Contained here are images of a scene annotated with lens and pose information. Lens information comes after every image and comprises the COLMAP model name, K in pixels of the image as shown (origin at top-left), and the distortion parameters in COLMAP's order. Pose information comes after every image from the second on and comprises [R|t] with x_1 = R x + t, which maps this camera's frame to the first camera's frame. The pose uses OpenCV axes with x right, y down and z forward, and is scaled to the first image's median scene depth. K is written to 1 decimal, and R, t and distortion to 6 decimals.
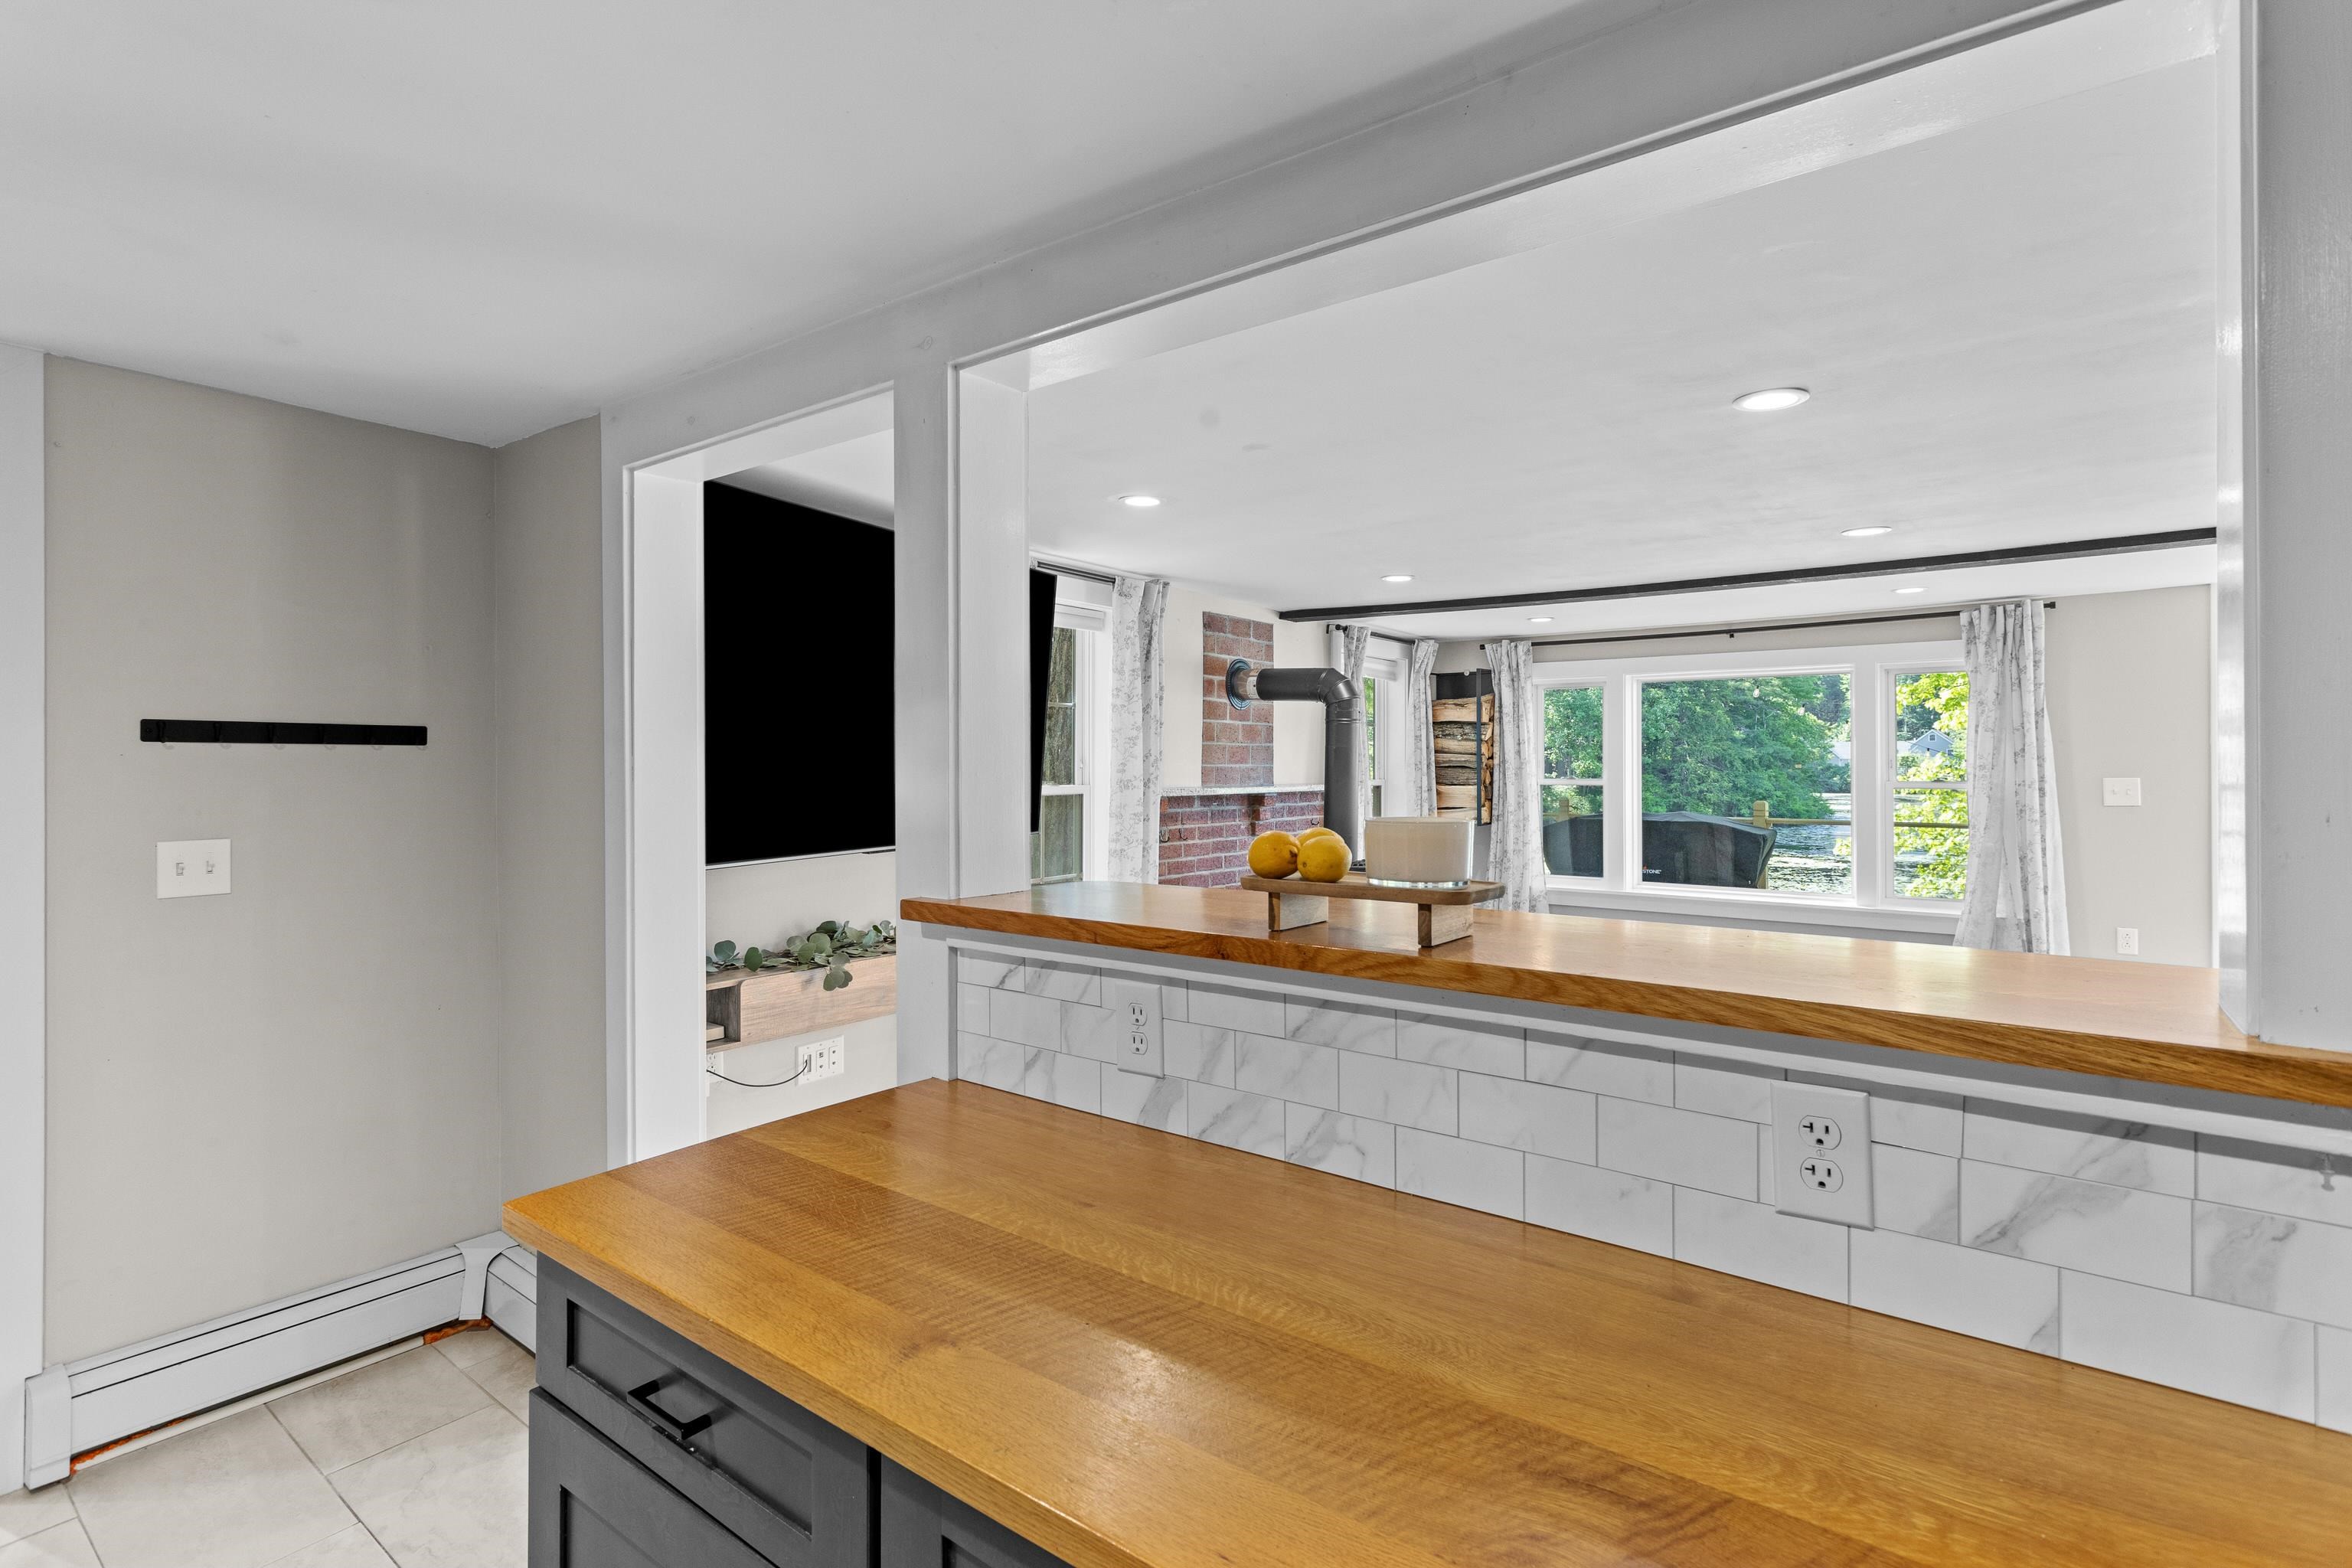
lens RADIAL K [[1114.1, 0, 1184.3], [0, 1114.1, 763.0], [0, 0, 1]] dist [-0.000874, 0.001445]
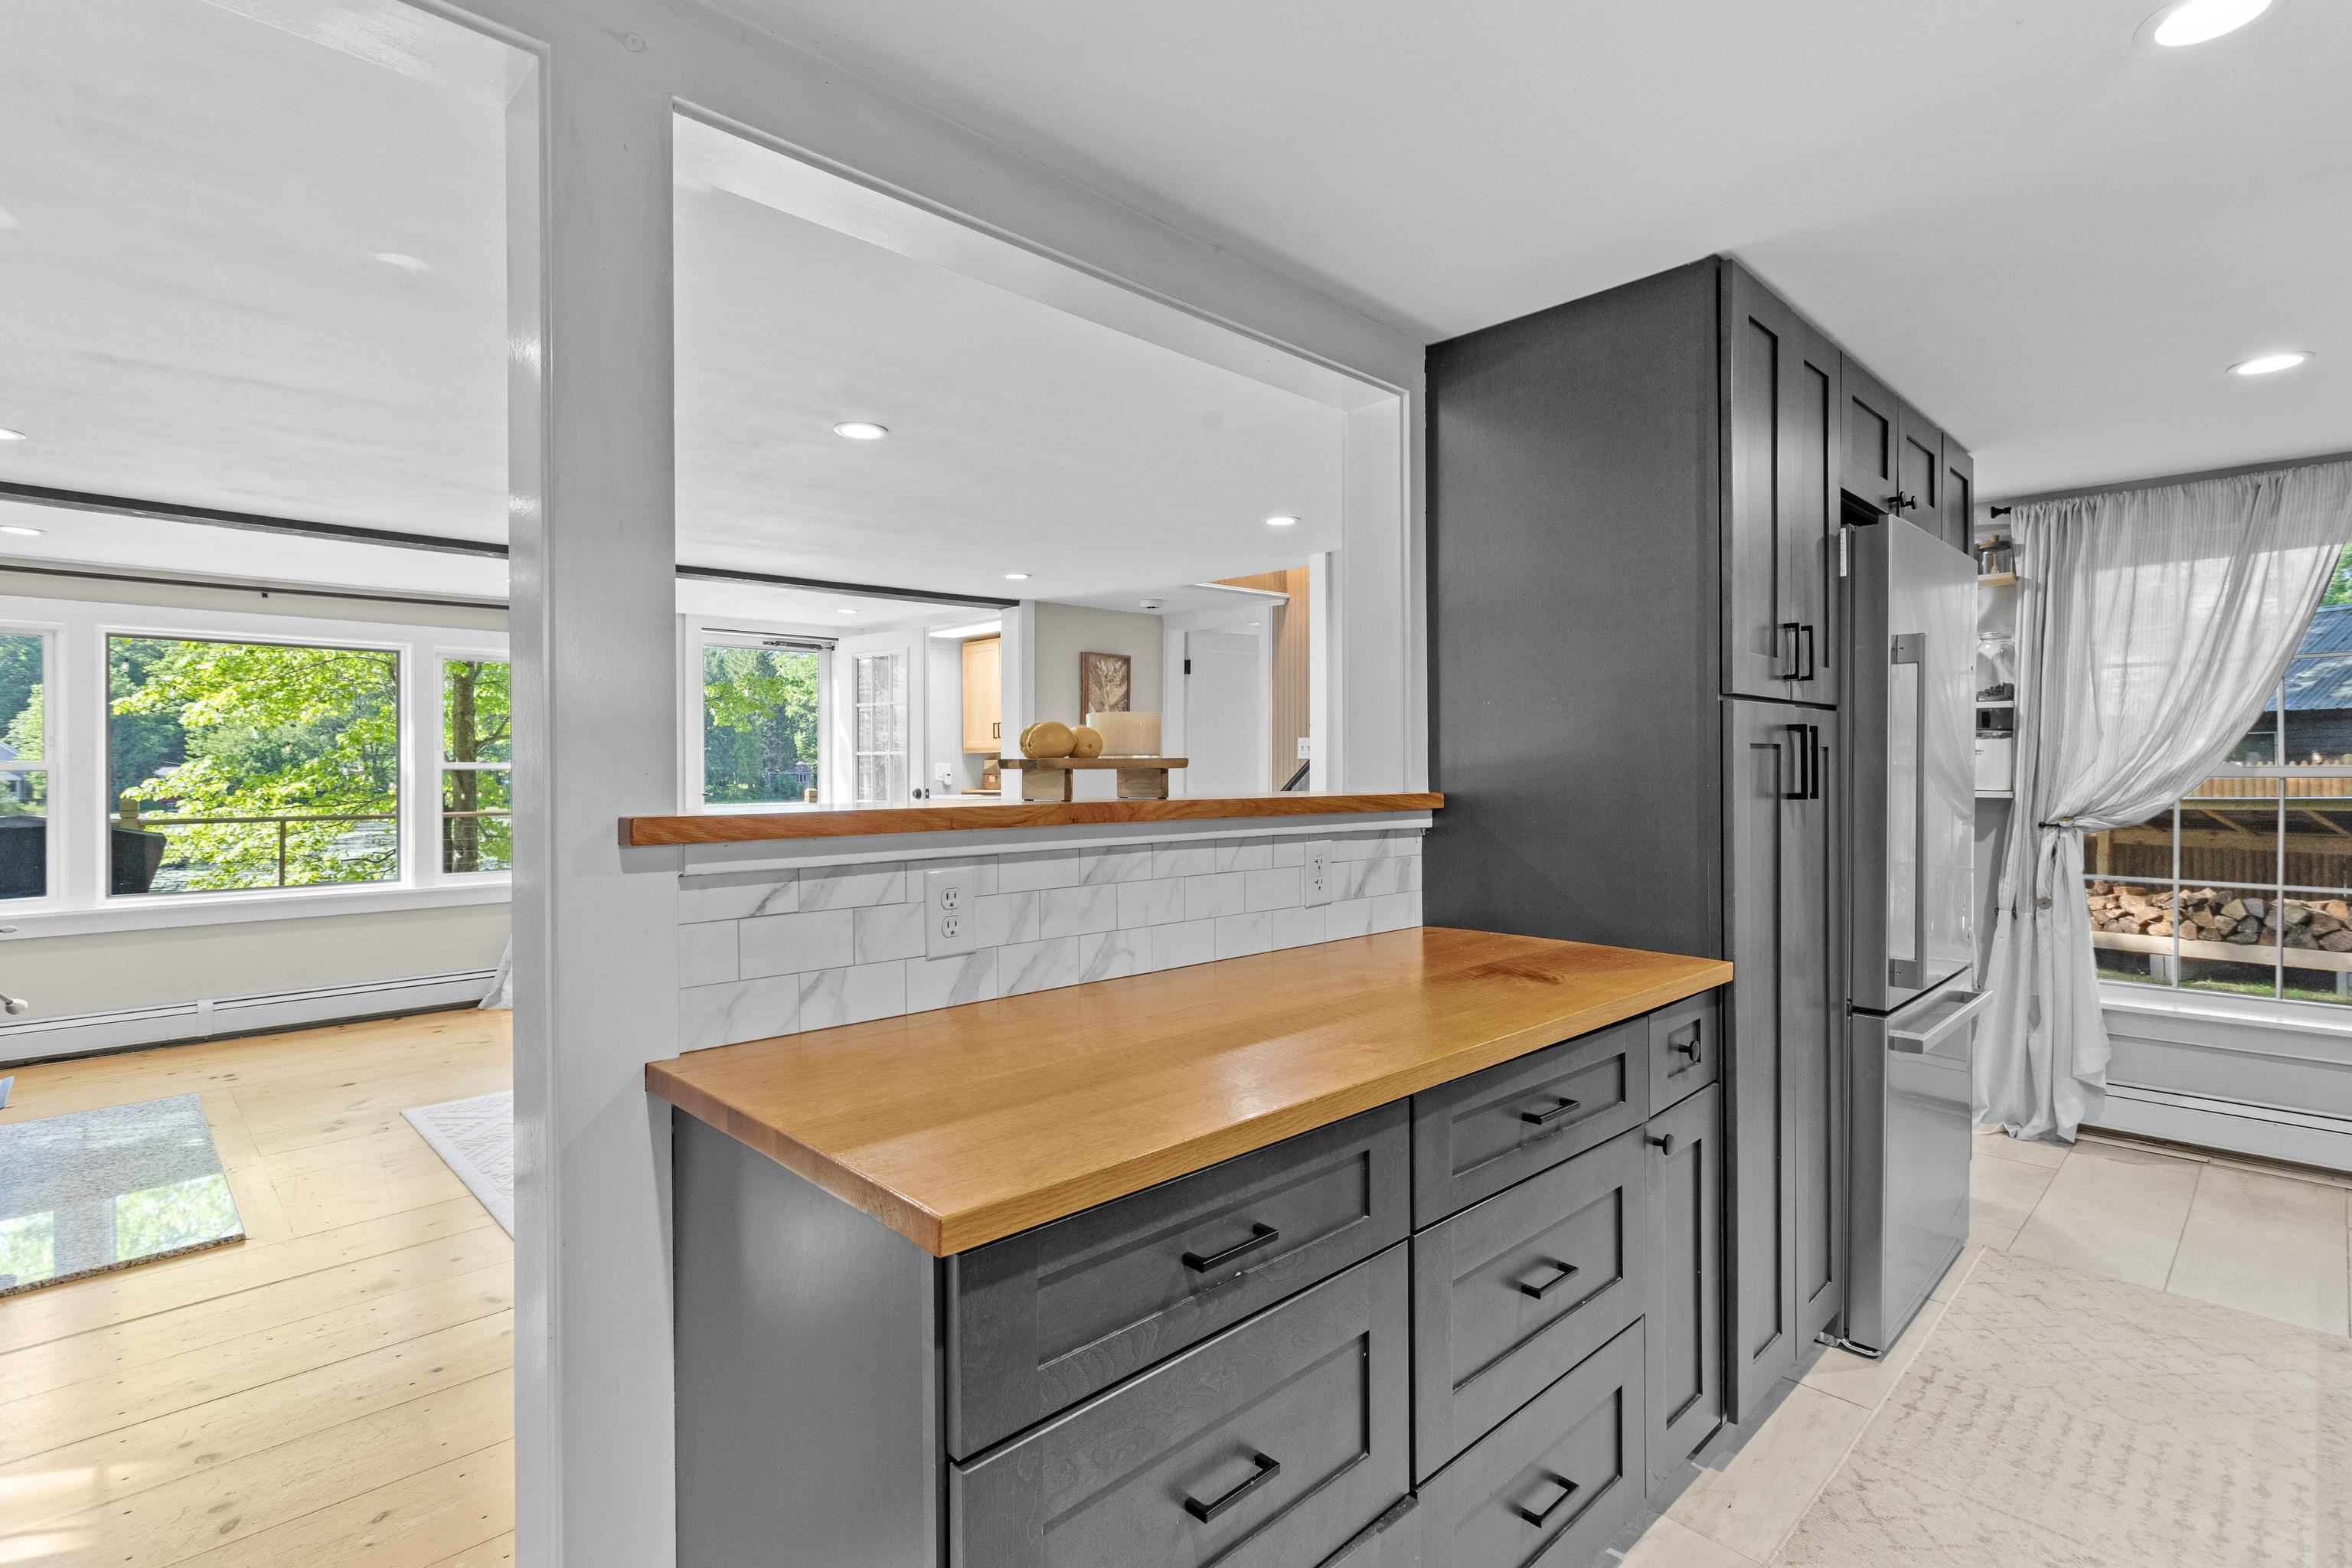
lens RADIAL K [[1114.1, 0, 1189.7], [0, 1114.1, 770.0], [0, 0, 1]] dist [-0.000874, 0.001445]
pose [[0.151983, 0.001204, 0.988382, -0.735846], [0.004981, 0.999986, -0.001984, 0.078452], [-0.988371, 0.005225, 0.151975, 0.447677]]
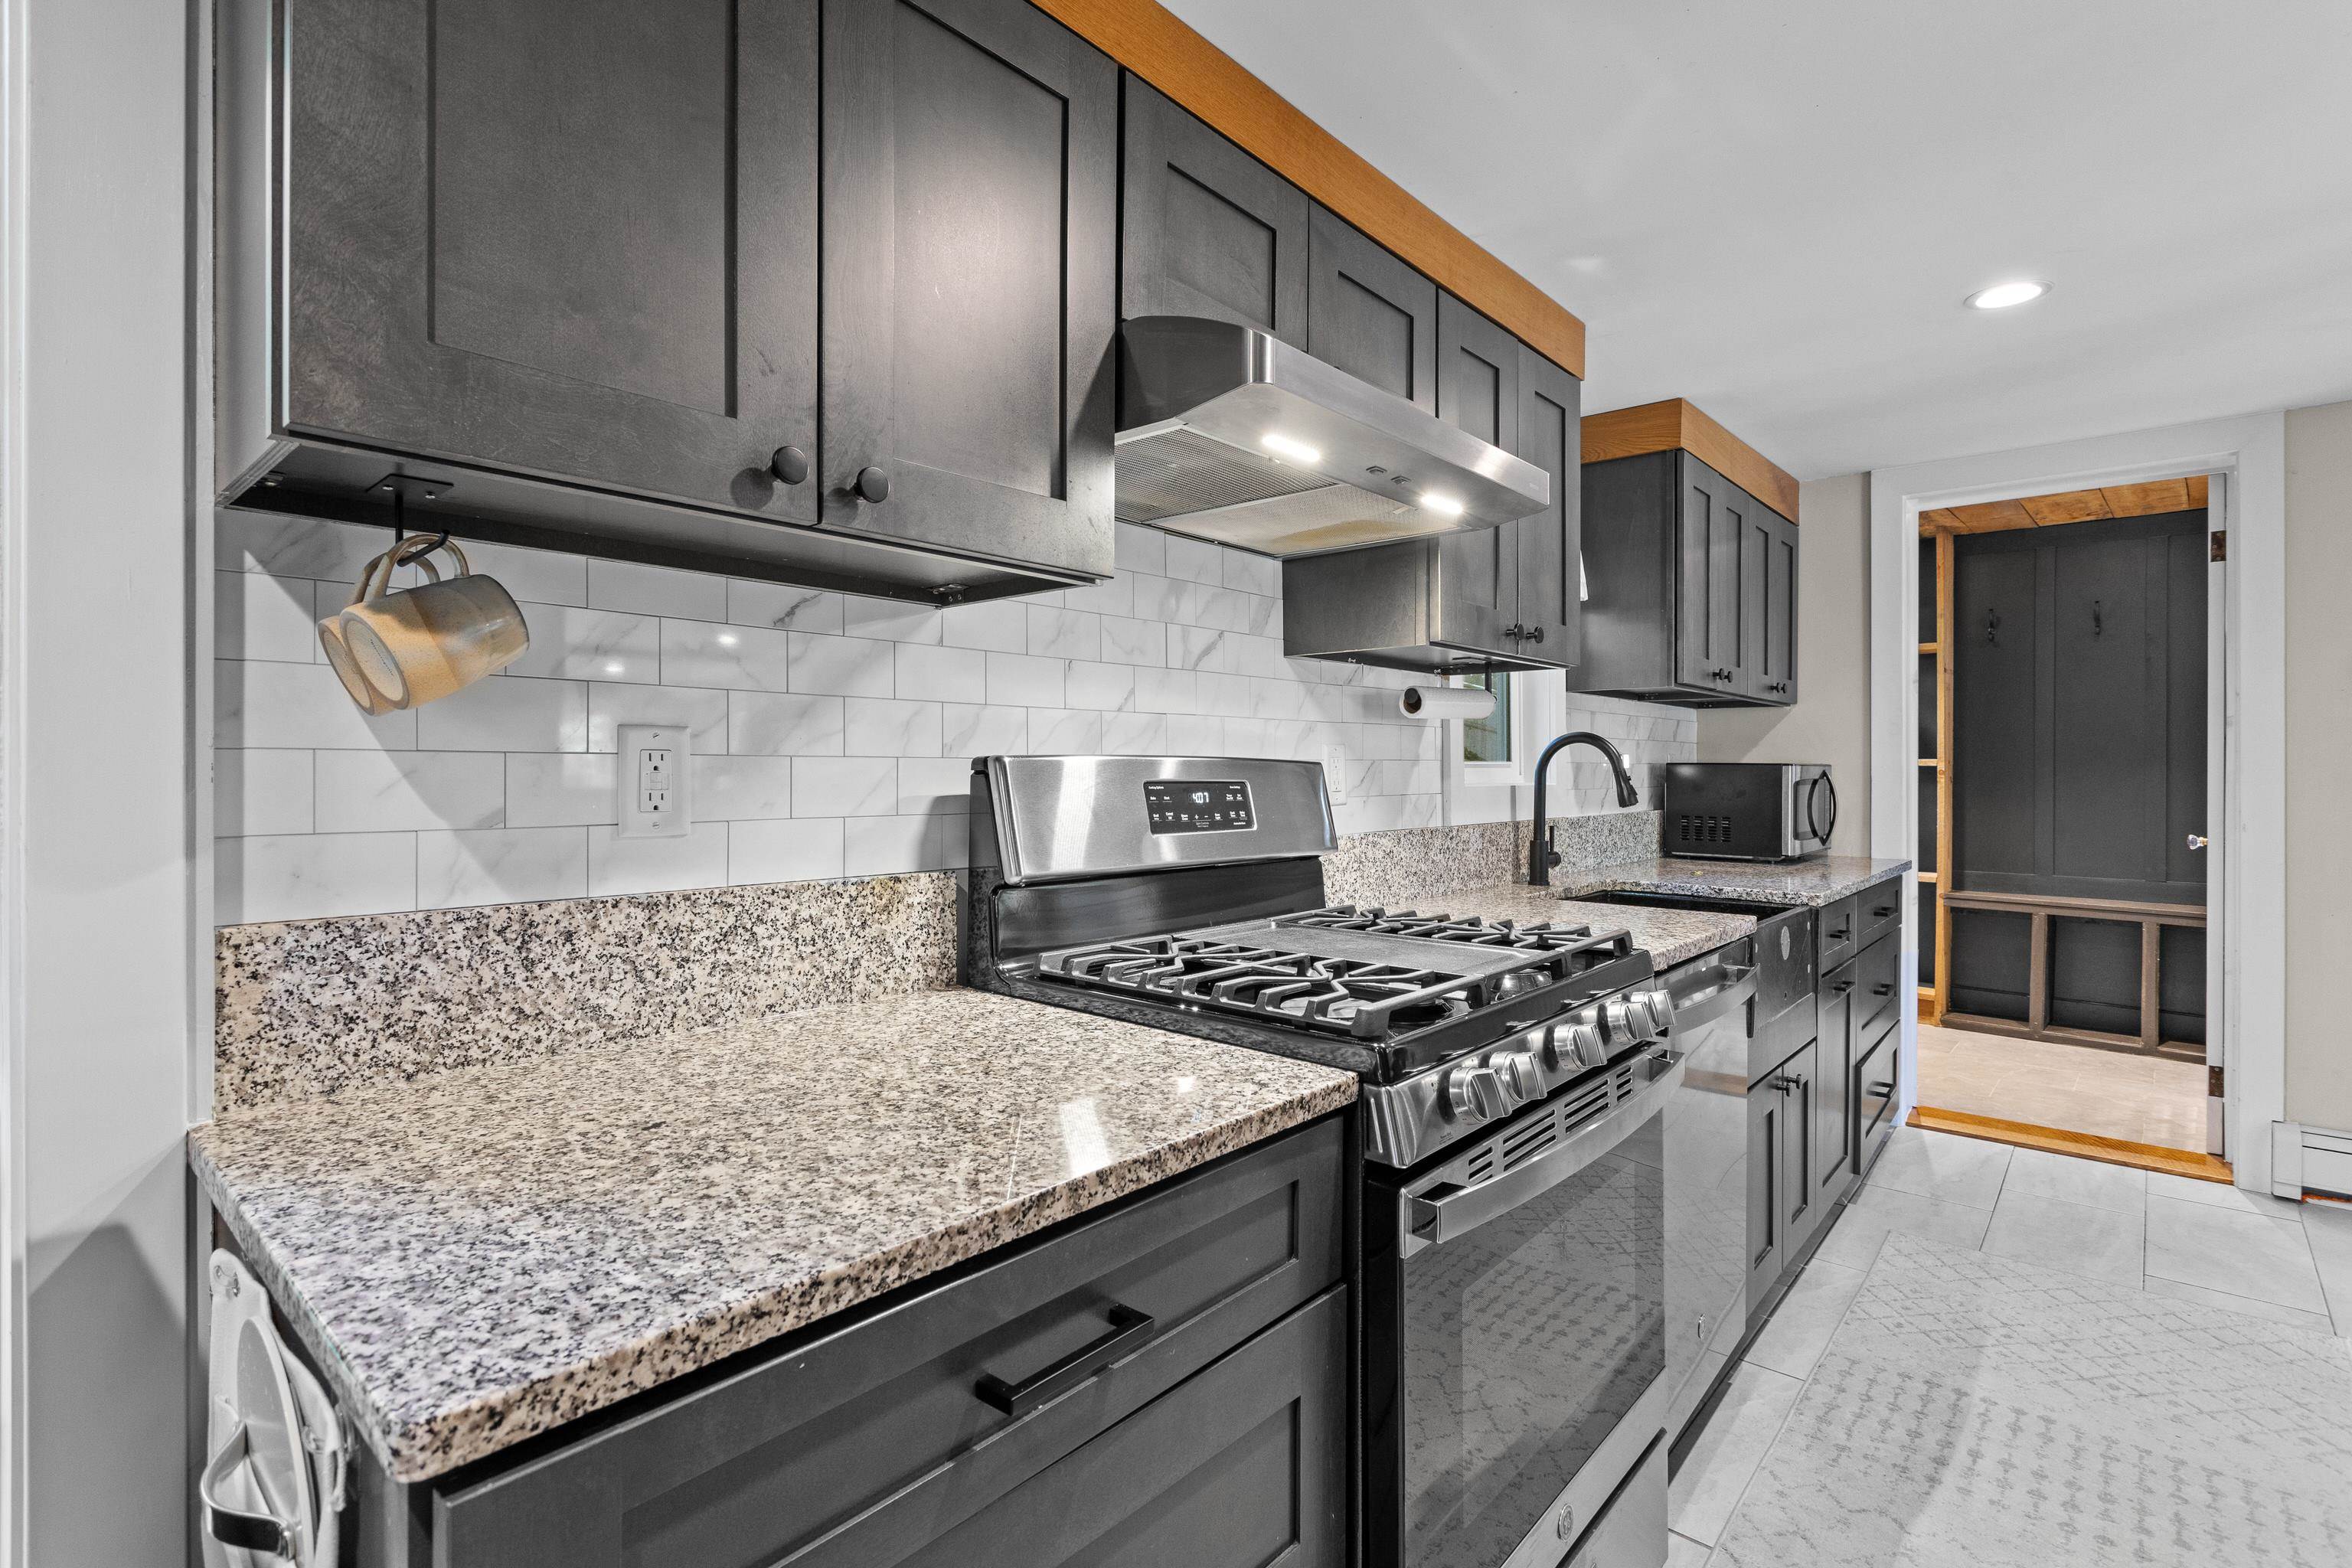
lens RADIAL K [[1114.1, 0, 1190.7], [0, 1114.1, 772.0], [0, 0, 1]] dist [-0.000874, 0.001445]
pose [[-0.071938, 0.003148, -0.997404, 0.502060], [-0.000666, 0.999995, 0.003204, 0.091414], [0.997409, 0.000894, -0.071936, -0.293941]]
